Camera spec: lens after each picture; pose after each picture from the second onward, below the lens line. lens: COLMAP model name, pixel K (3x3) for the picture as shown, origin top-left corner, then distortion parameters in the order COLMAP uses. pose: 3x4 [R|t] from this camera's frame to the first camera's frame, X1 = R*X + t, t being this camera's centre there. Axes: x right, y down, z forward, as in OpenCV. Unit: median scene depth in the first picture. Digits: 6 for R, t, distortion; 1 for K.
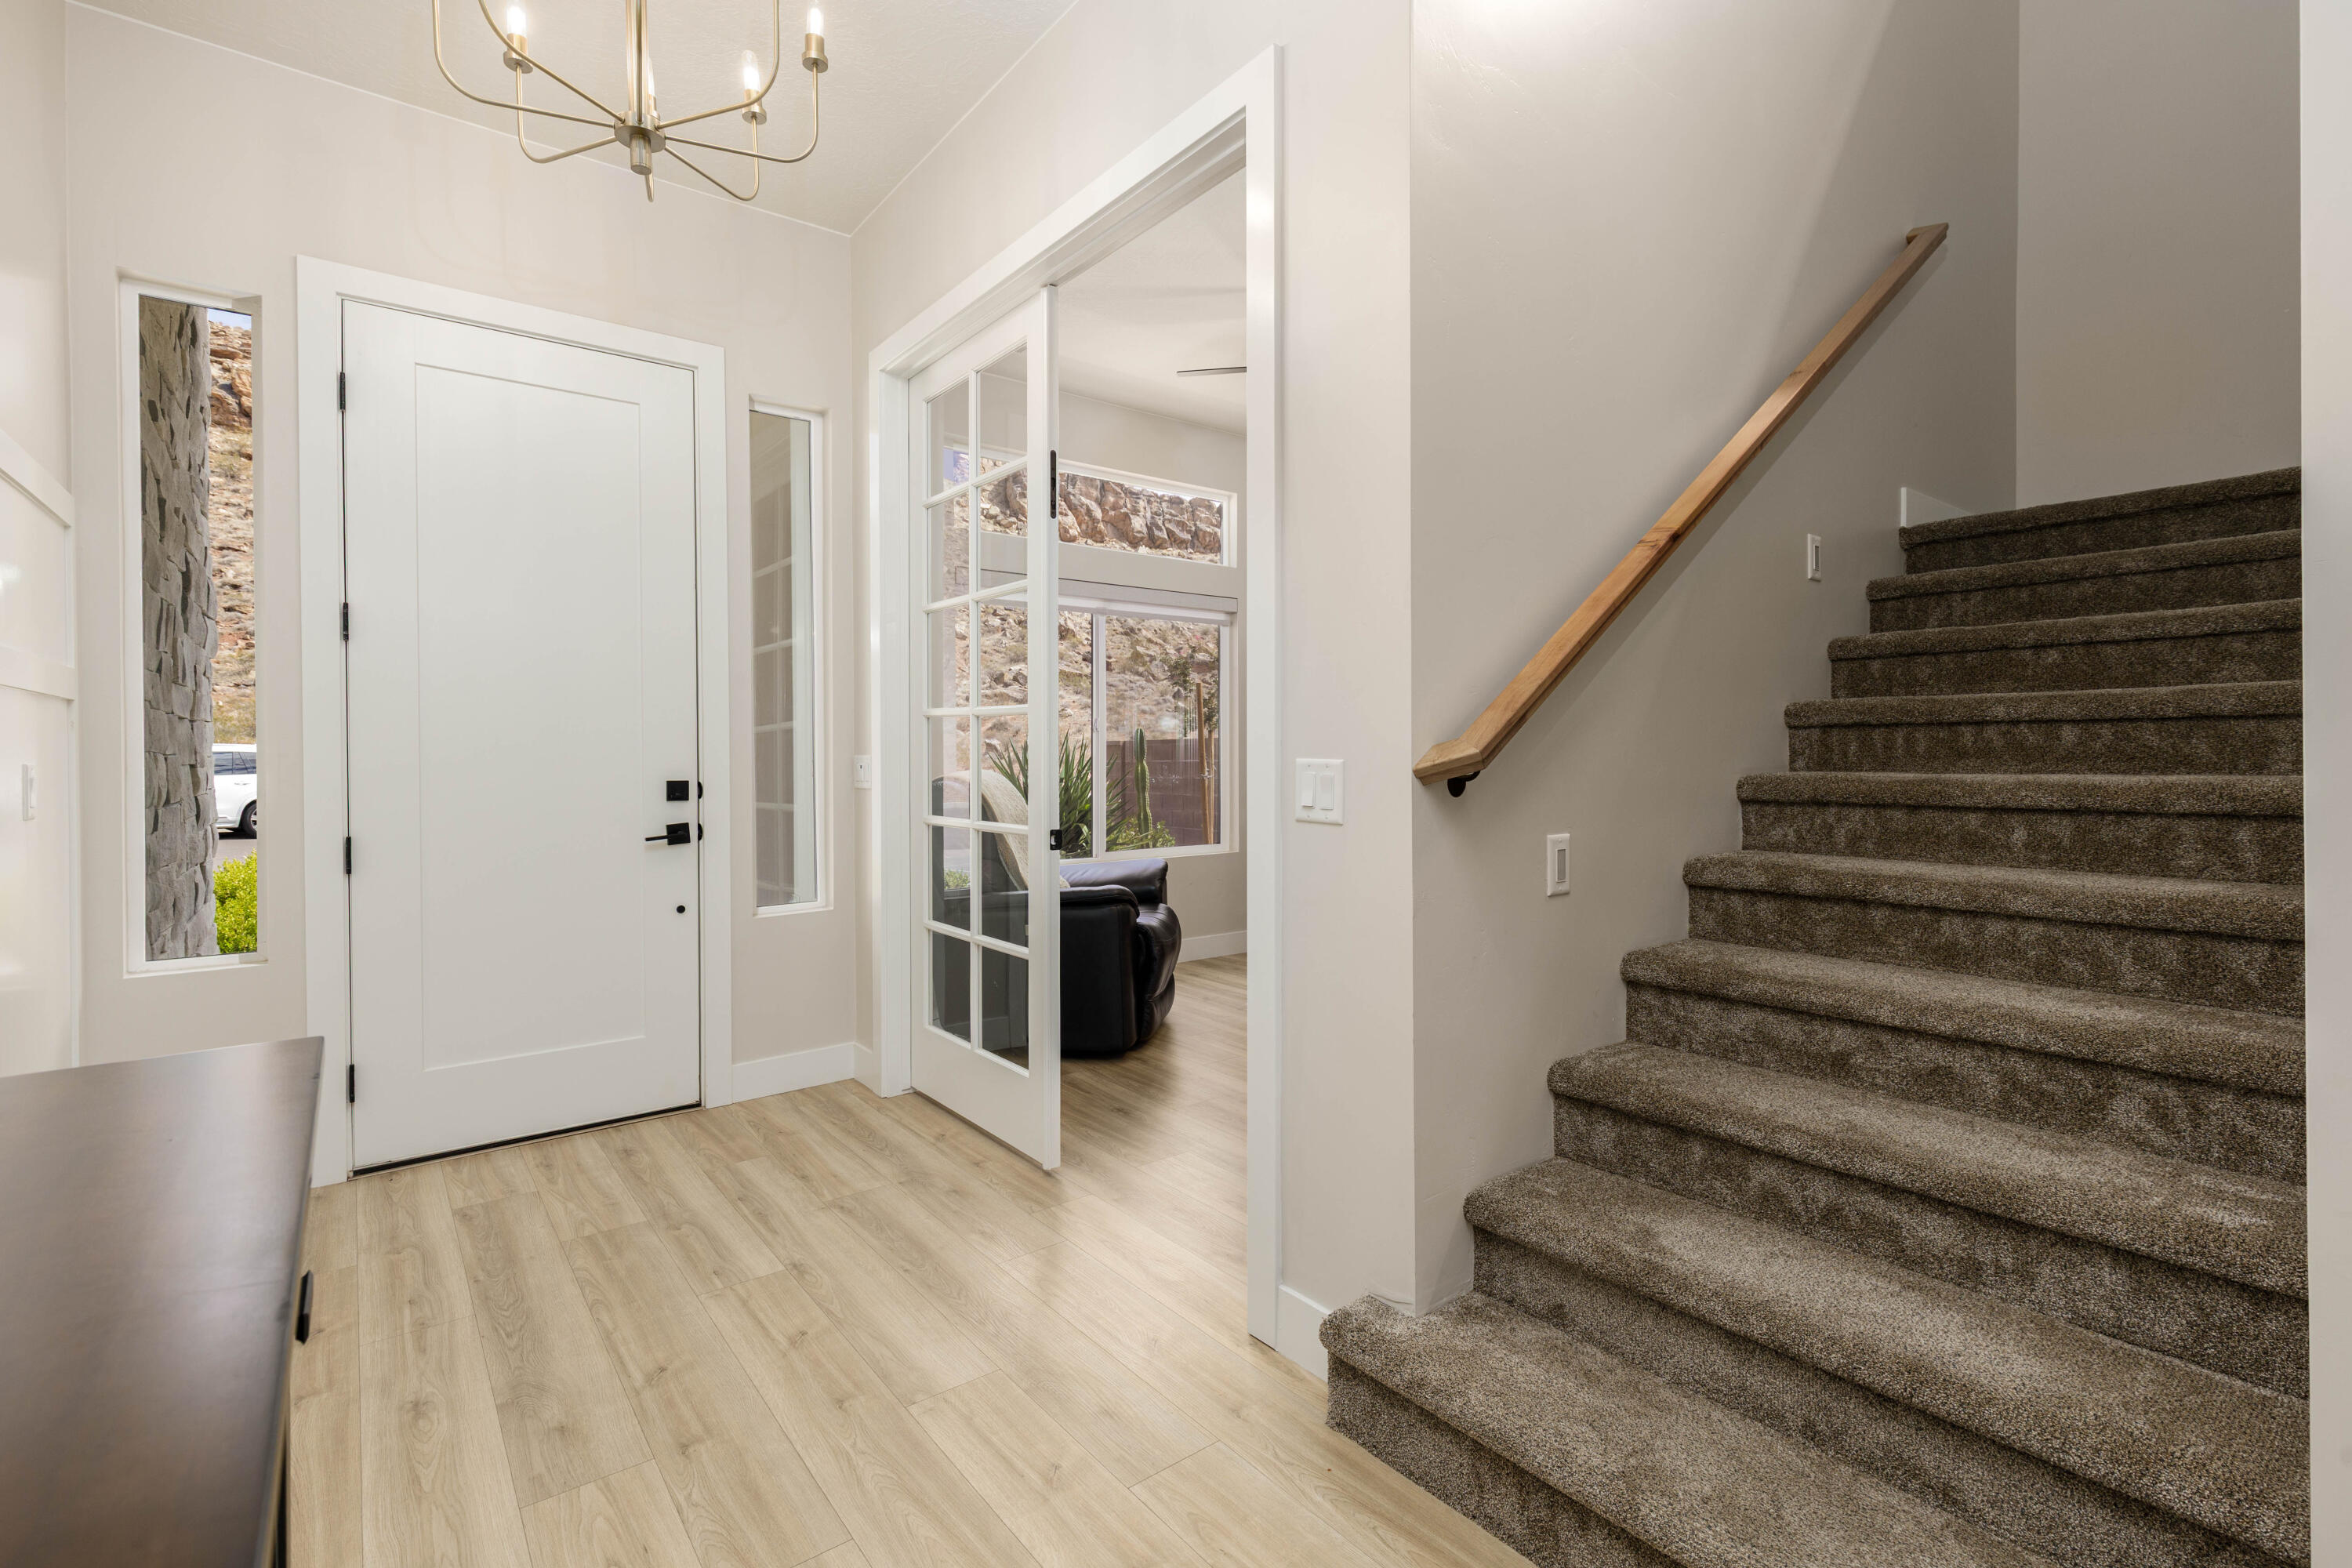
lens RADIAL K [[1062.1, 0, 1174.6], [0, 1062.1, 759.9], [0, 0, 1]] dist [0.004519, 0.000479]
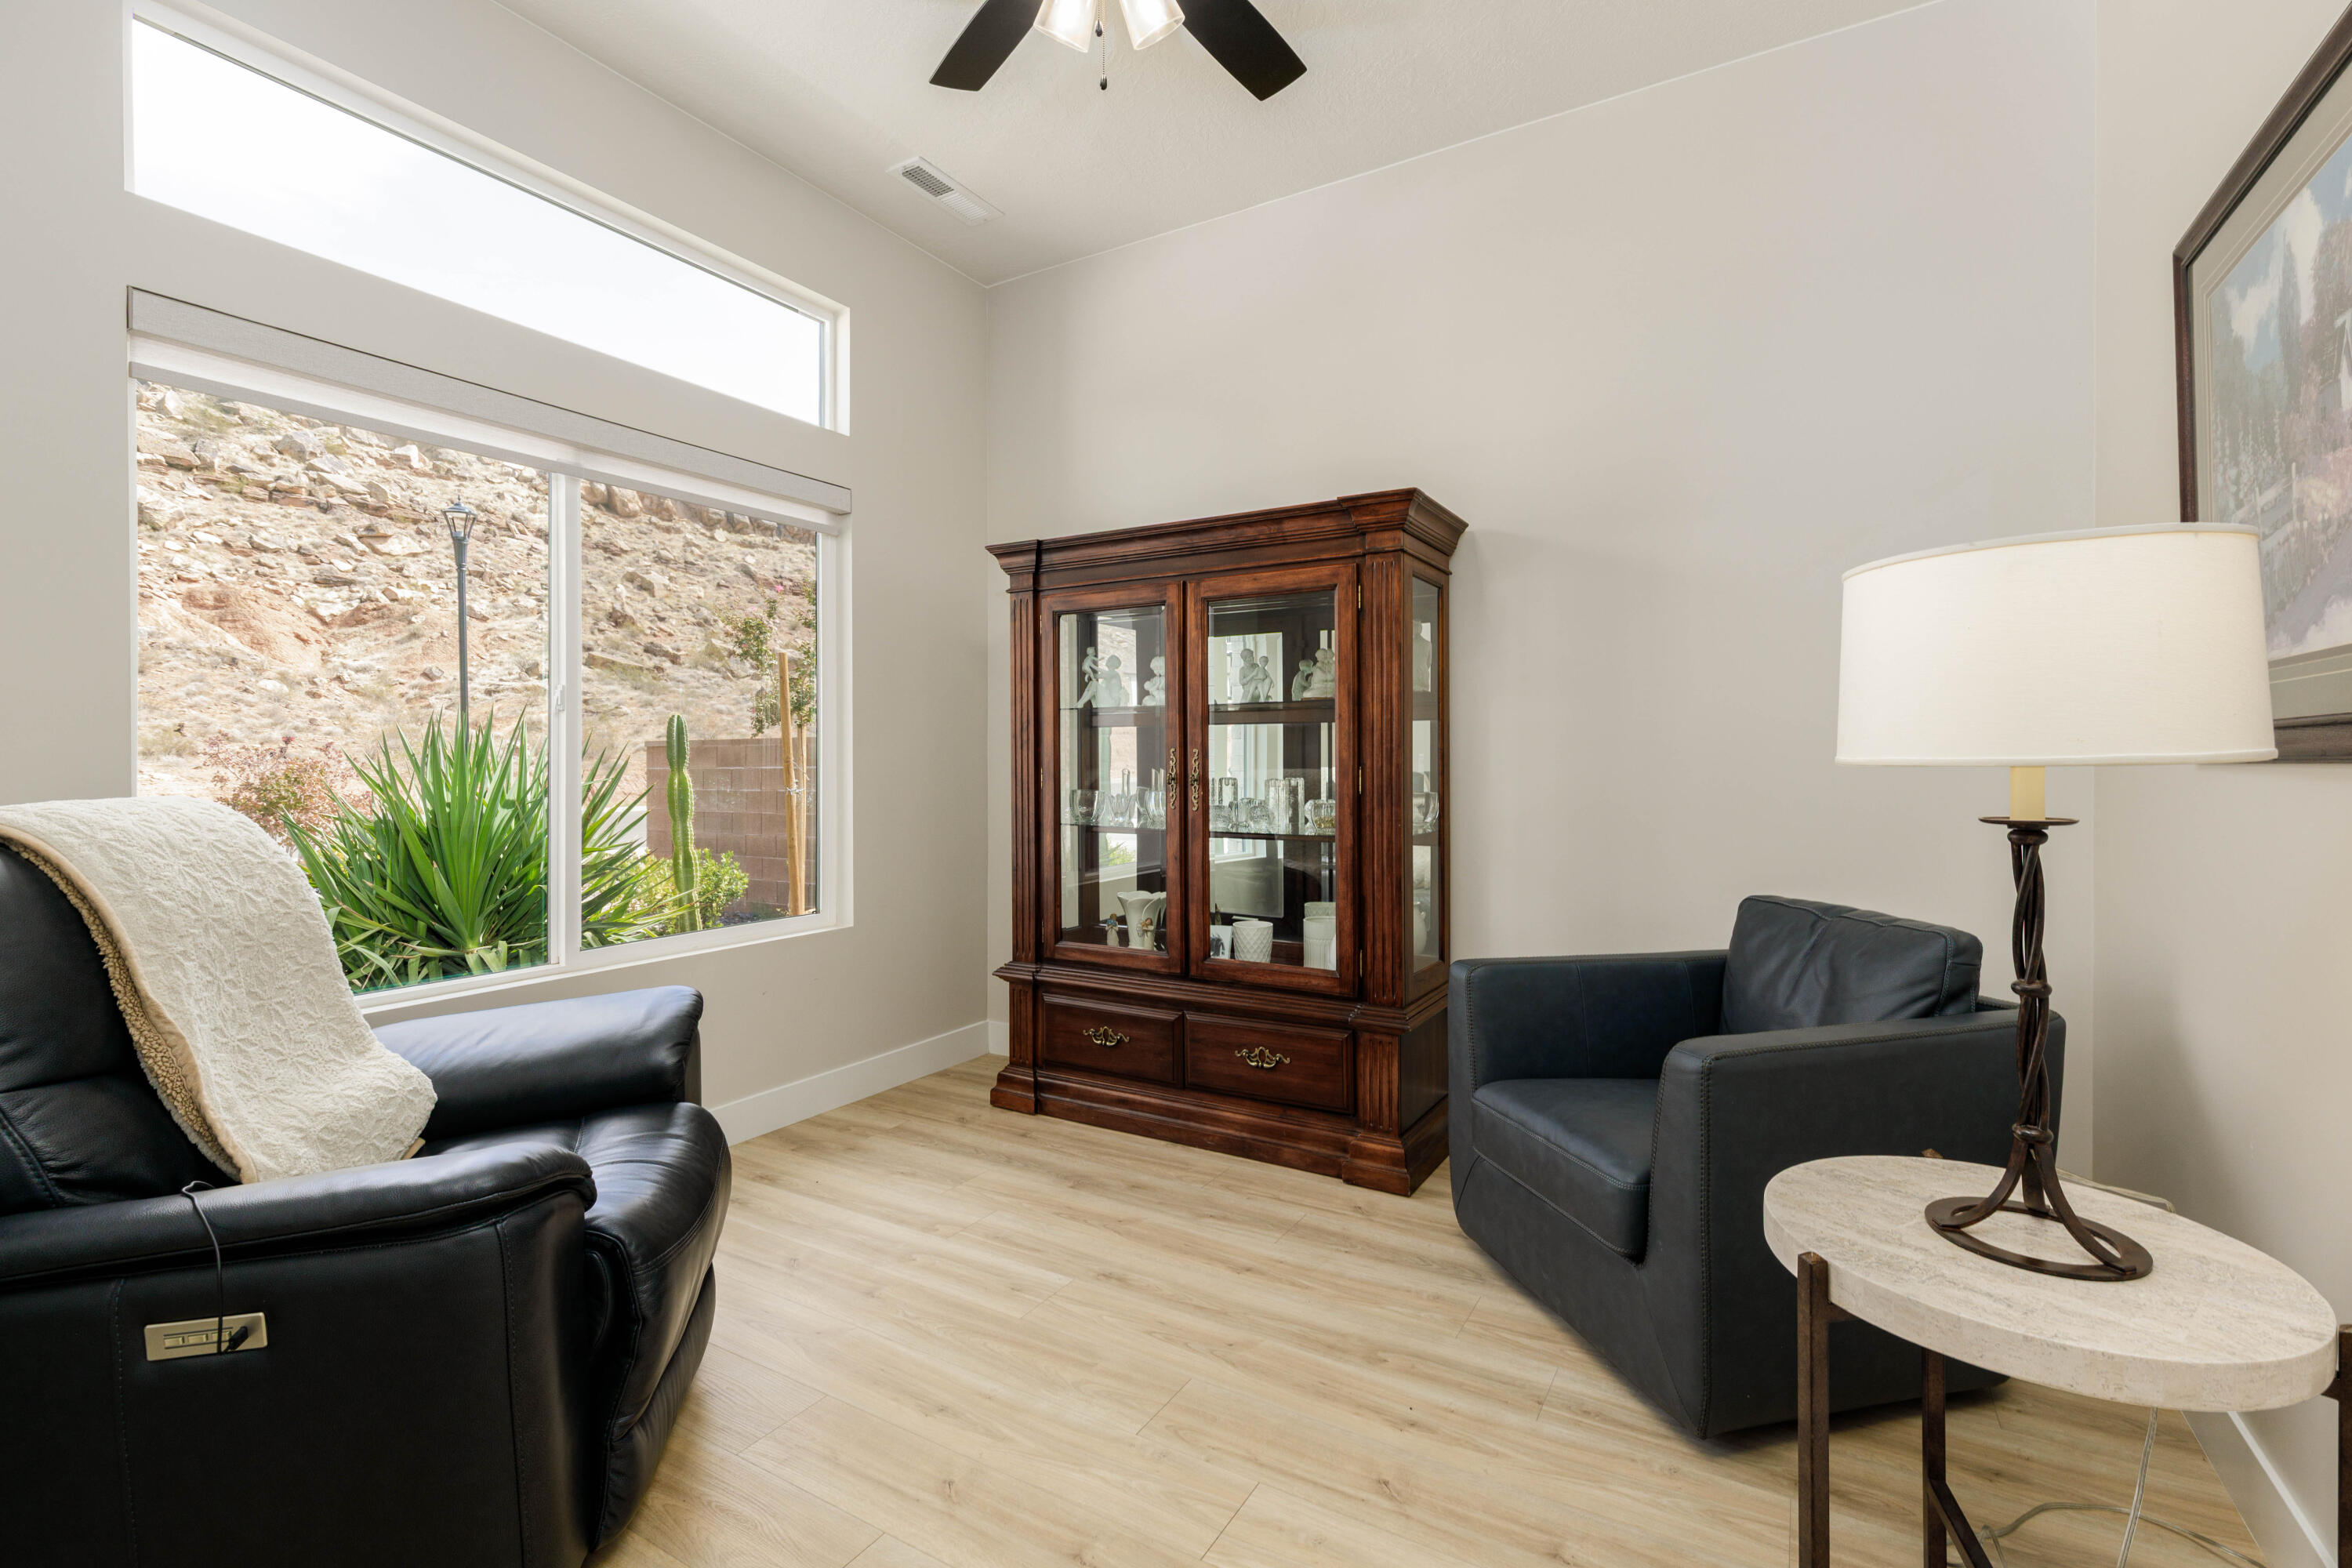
lens RADIAL K [[1062.1, 0, 1174.6], [0, 1062.1, 759.9], [0, 0, 1]] dist [0.004519, 0.000479]
pose [[0.931093, -0.000003, 0.364783, 0.012621], [0.001746, 0.999989, -0.004447, -0.001761], [-0.364778, 0.004777, 0.931082, 0.400910]]
